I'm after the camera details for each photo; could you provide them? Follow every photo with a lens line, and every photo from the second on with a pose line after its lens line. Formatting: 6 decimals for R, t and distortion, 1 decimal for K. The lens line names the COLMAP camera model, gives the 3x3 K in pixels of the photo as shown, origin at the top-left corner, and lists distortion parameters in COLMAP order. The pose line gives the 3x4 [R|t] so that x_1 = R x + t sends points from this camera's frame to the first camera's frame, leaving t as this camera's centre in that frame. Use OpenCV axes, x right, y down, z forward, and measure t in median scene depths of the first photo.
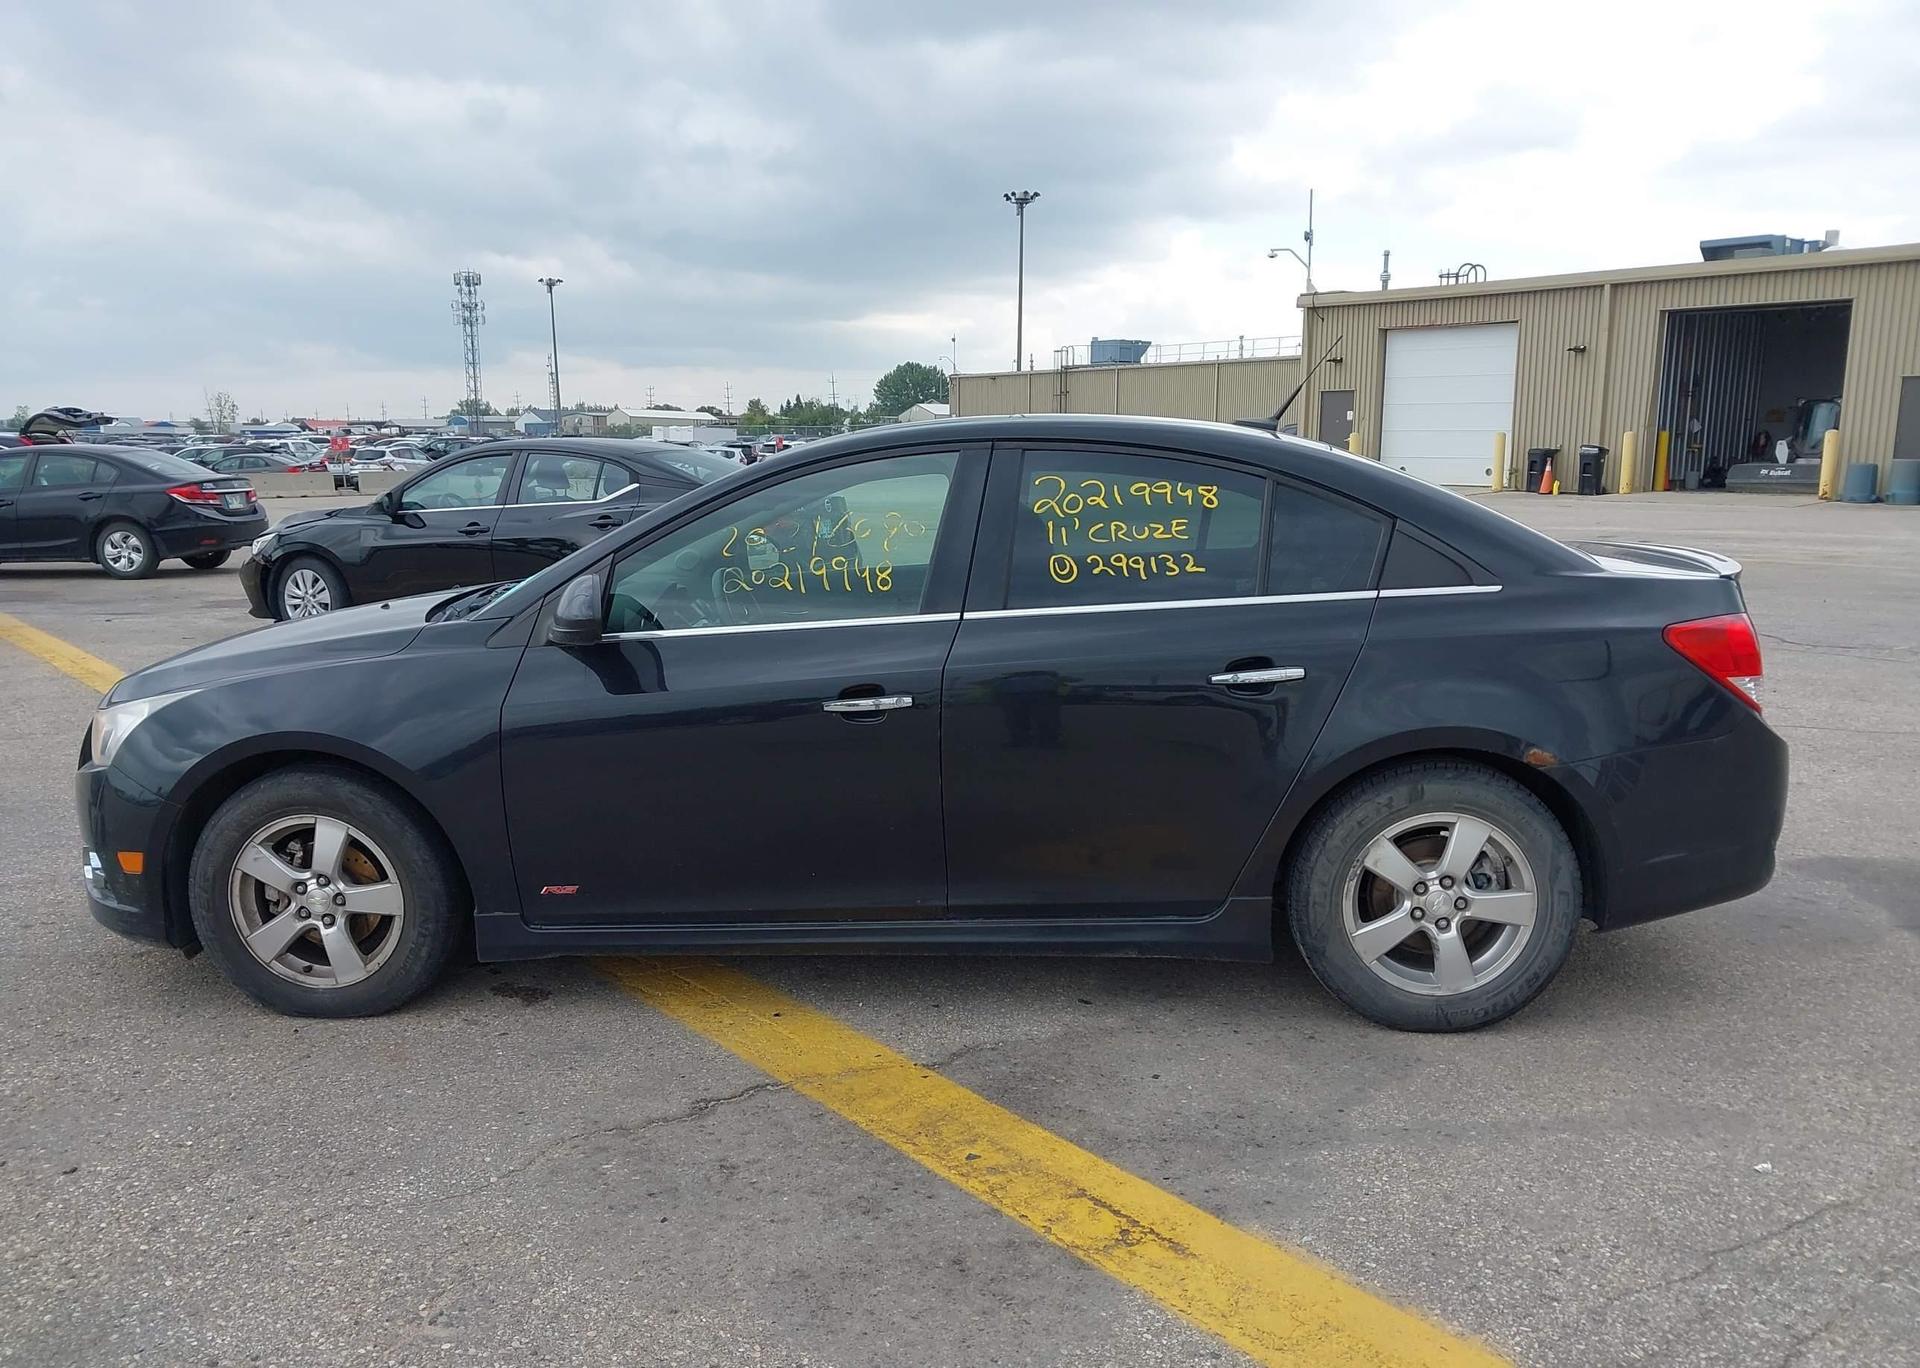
lens RADIAL K [[1542.2, 0, 959.5], [0, 1542.2, 666.1], [0, 0, 1]] dist [0.006953, -0.002907]
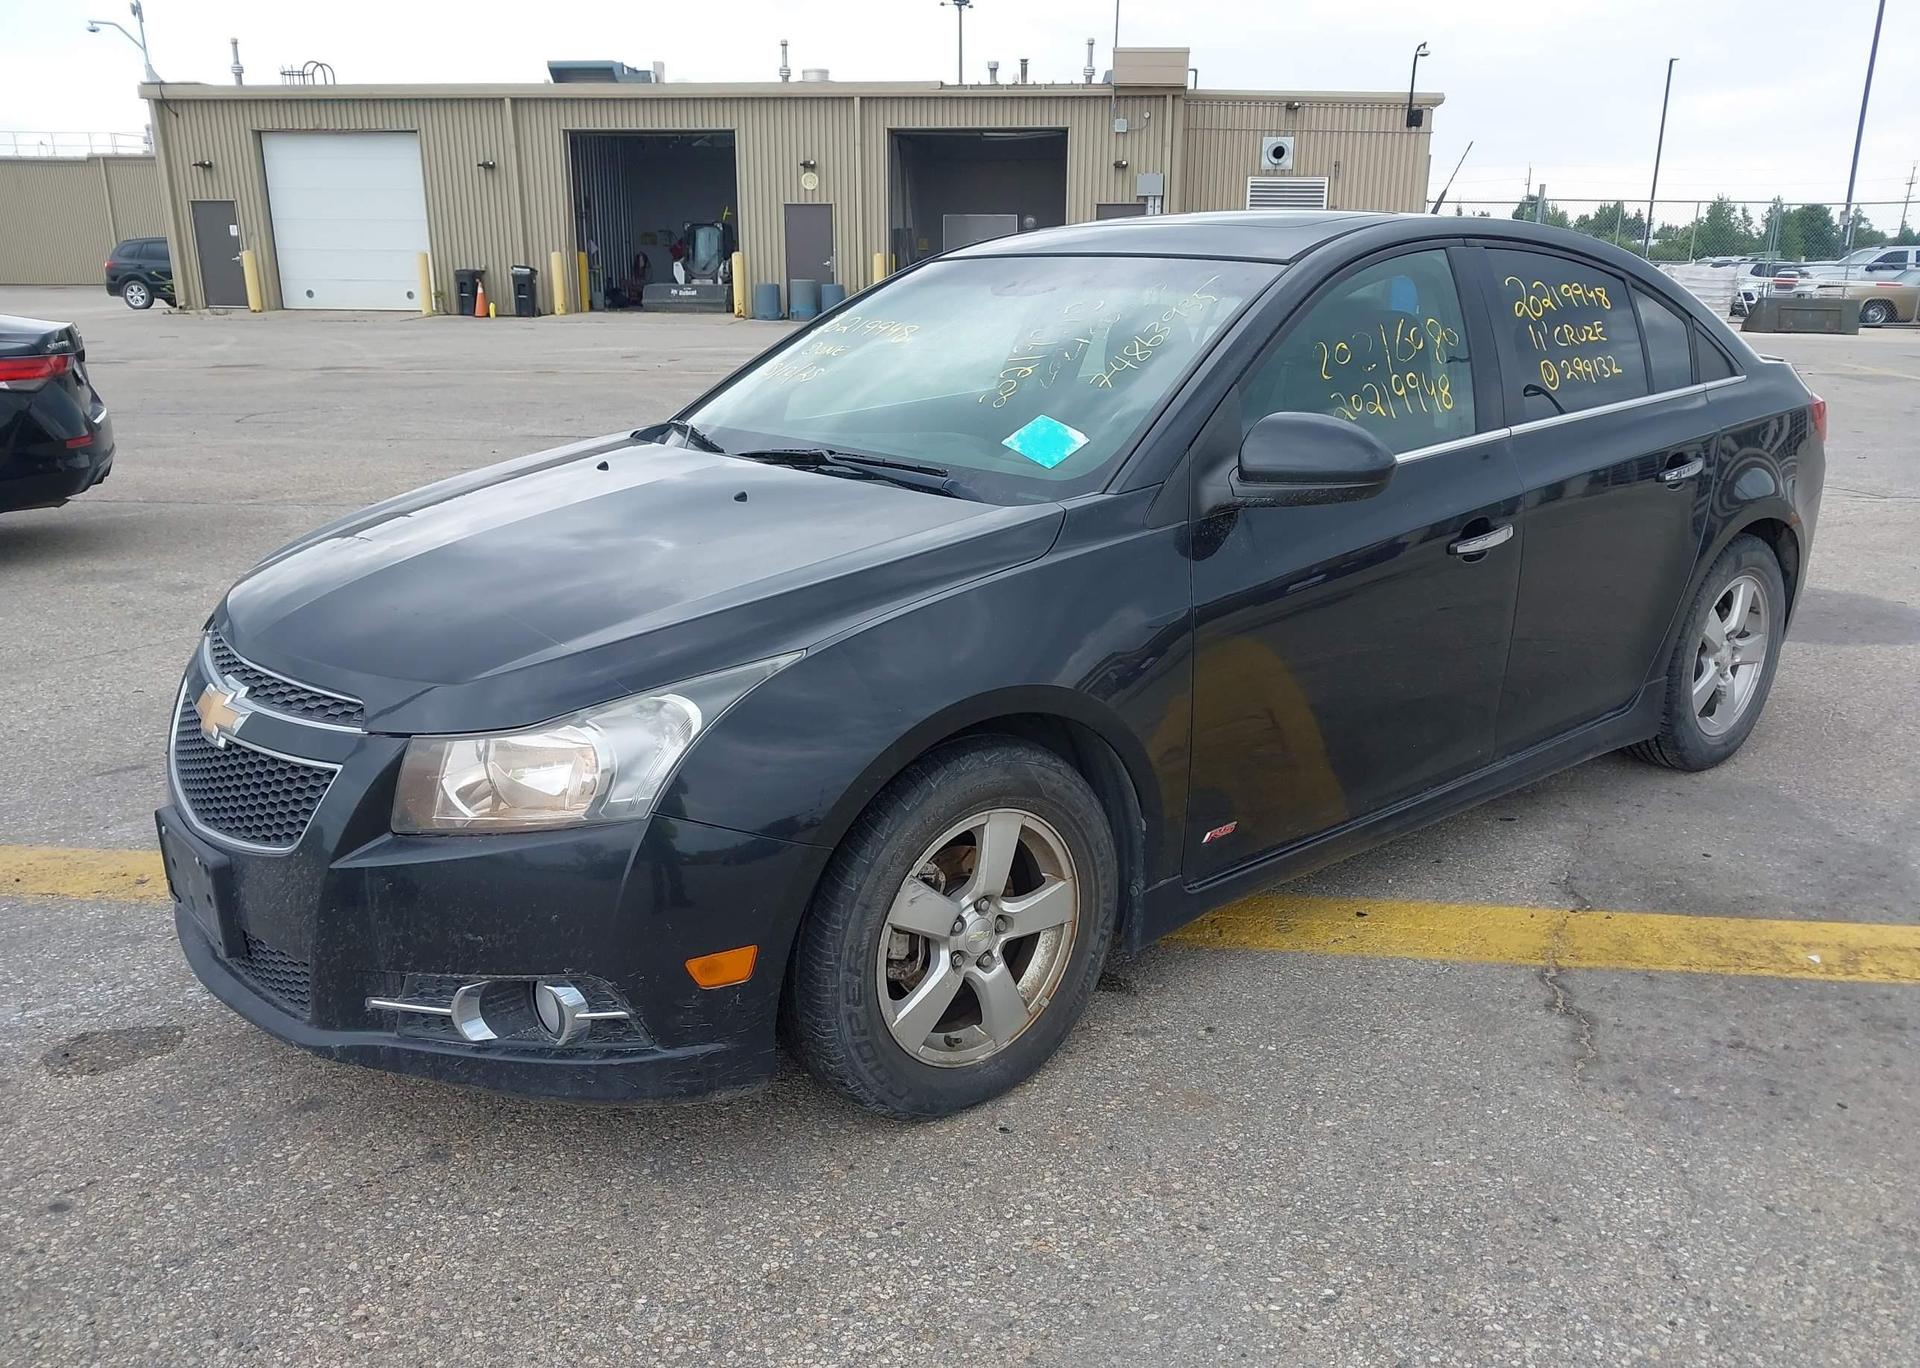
lens RADIAL K [[1542.2, 0, 976.6], [0, 1542.2, 691.6], [0, 0, 1]] dist [0.006953, -0.002907]
pose [[0.718195, -0.181272, 0.671816, -0.095548], [0.095859, 0.982041, 0.162501, -0.006679], [-0.689208, -0.052308, 0.722673, 0.060222]]
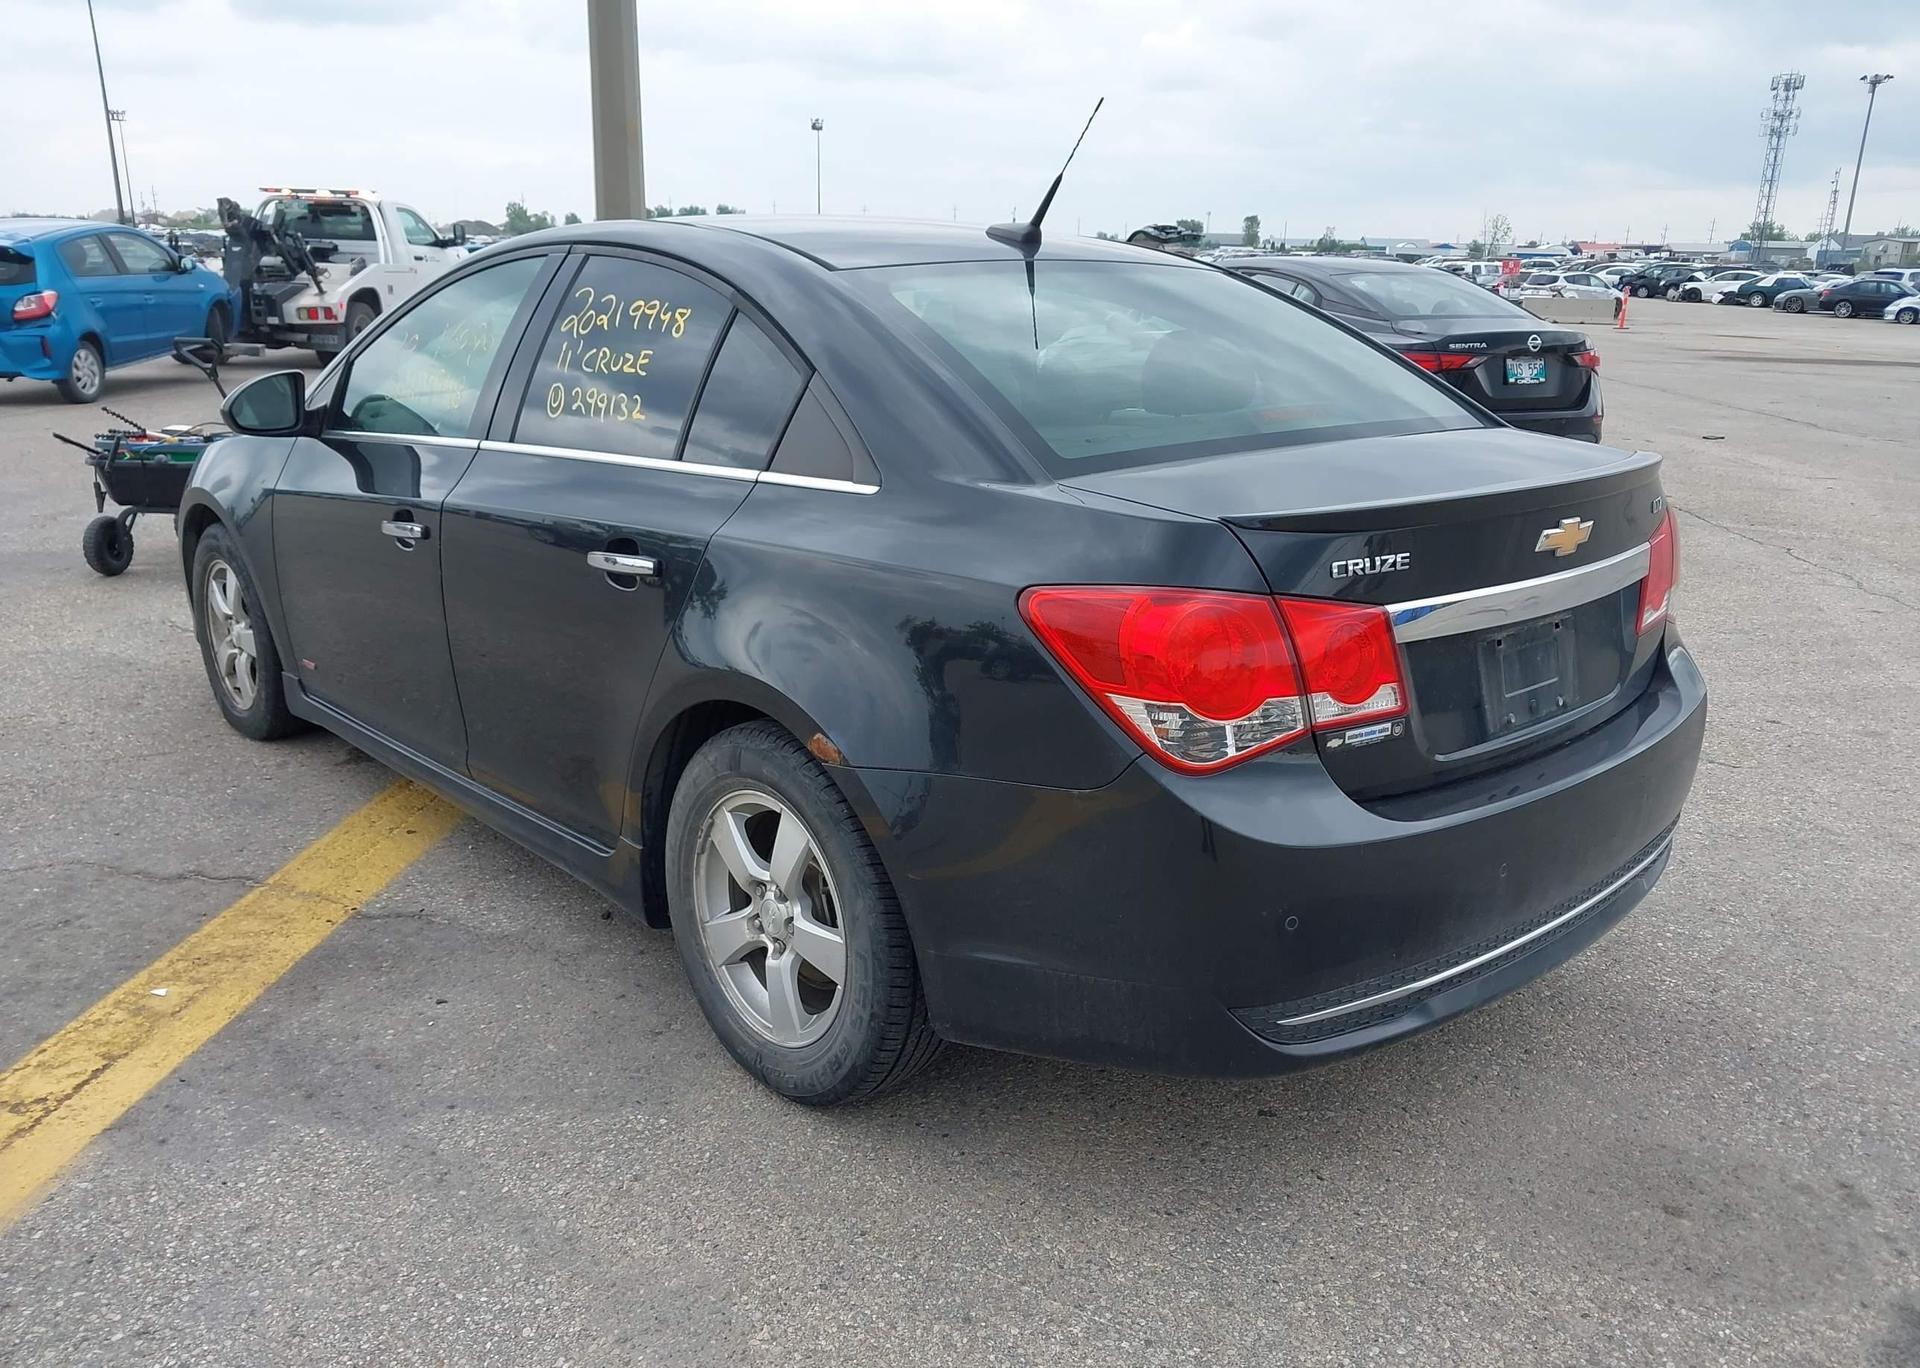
lens RADIAL K [[1542.2, 0, 948.8], [0, 1542.2, 698.6], [0, 0, 1]] dist [0.006953, -0.002907]
pose [[0.710060, 0.210654, -0.671893, 0.089975], [-0.123013, 0.976638, 0.176198, -0.008827], [0.693313, -0.042459, 0.719385, 0.059731]]
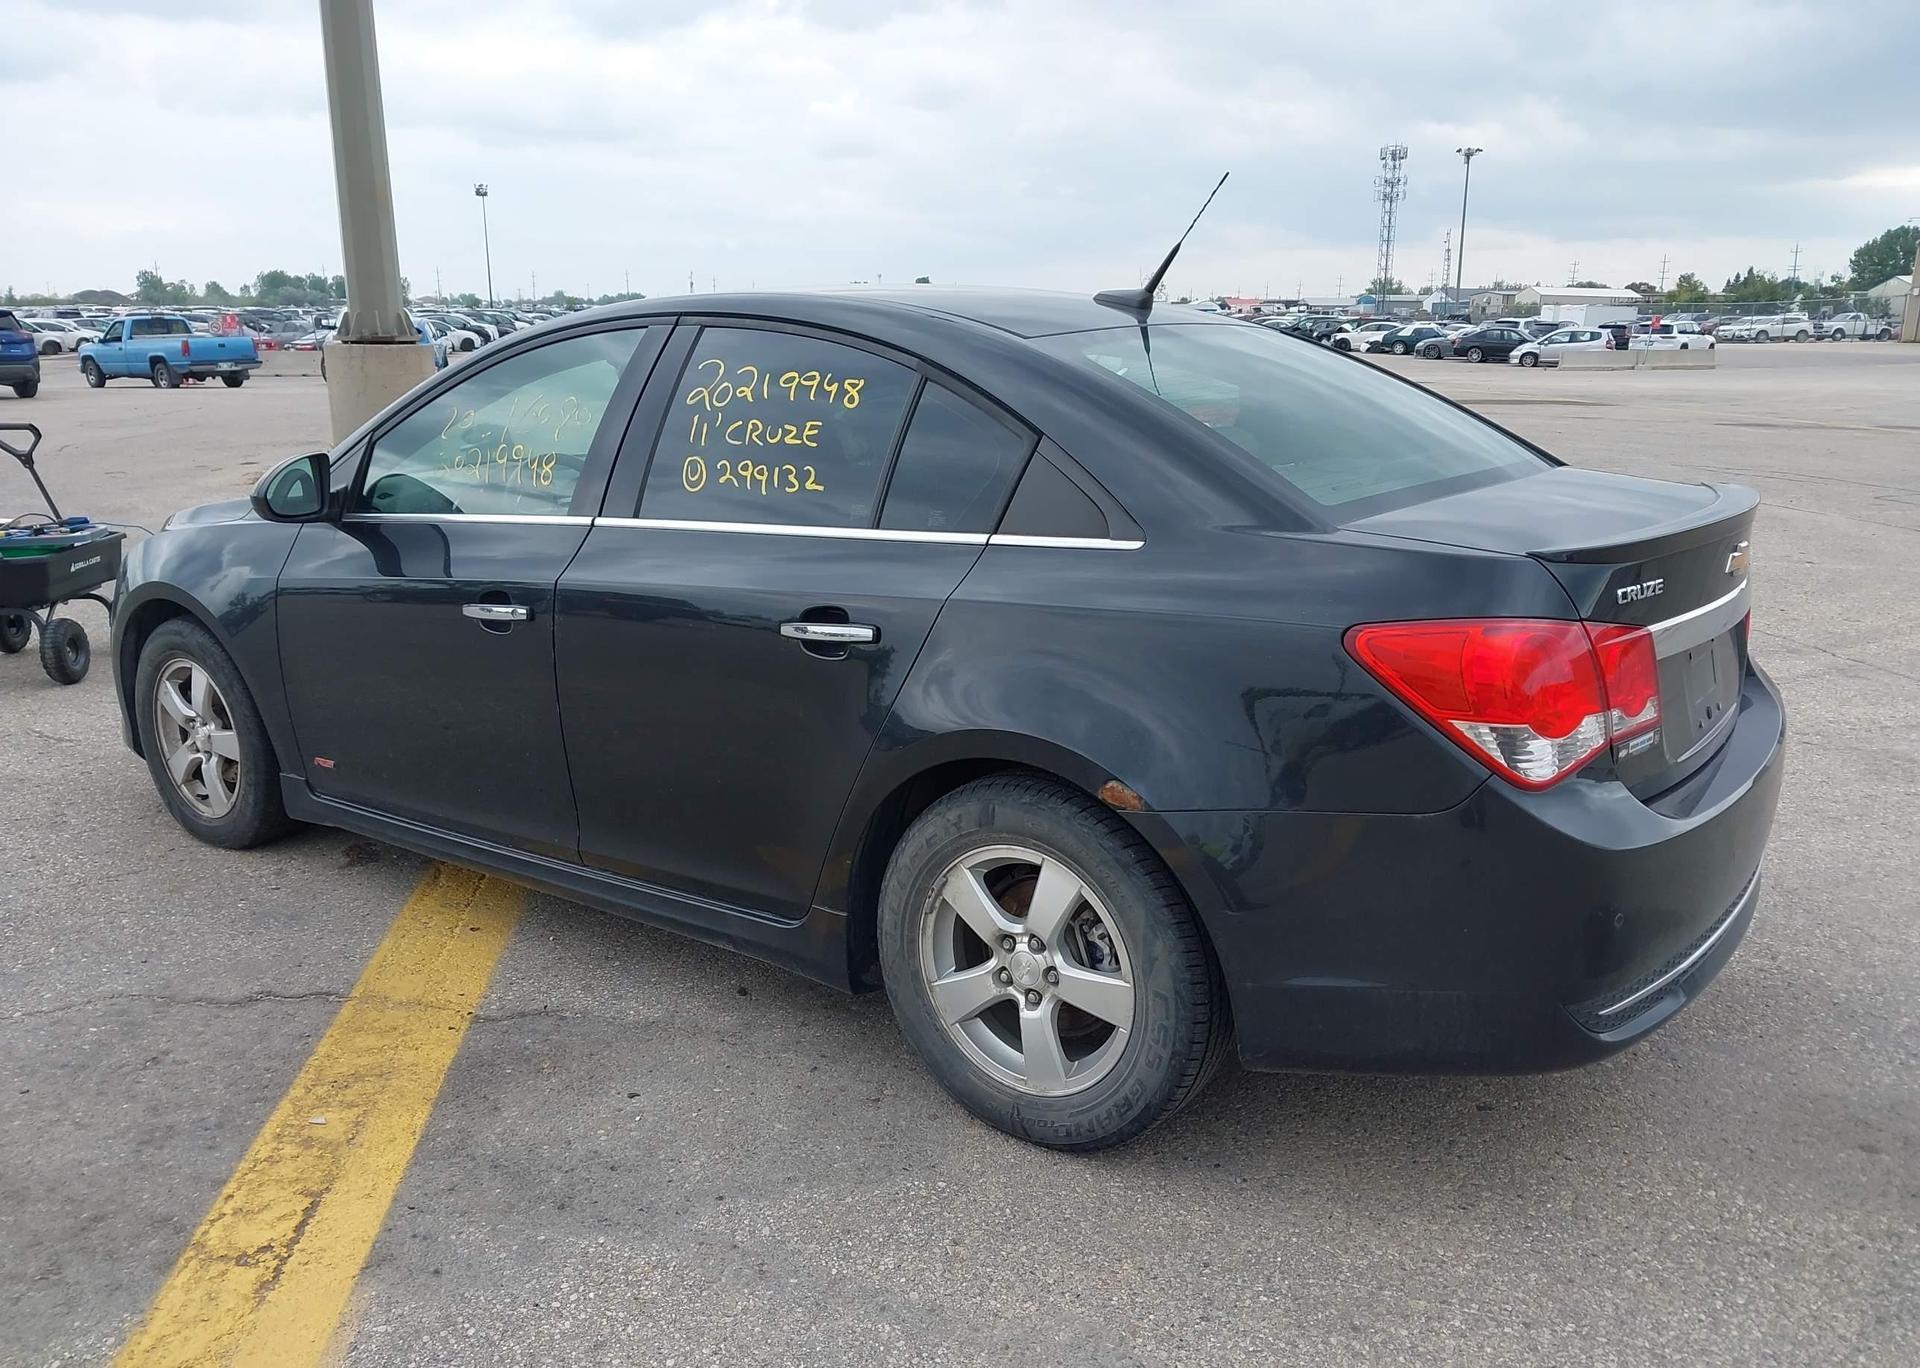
lens RADIAL K [[1542.2, 0, 952.8], [0, 1542.2, 681.9], [0, 0, 1]] dist [0.006953, -0.002907]
pose [[0.838949, 0.130033, -0.528447, 0.070345], [-0.084599, 0.990392, 0.109395, -0.006137], [0.537595, -0.047070, 0.841888, 0.041250]]
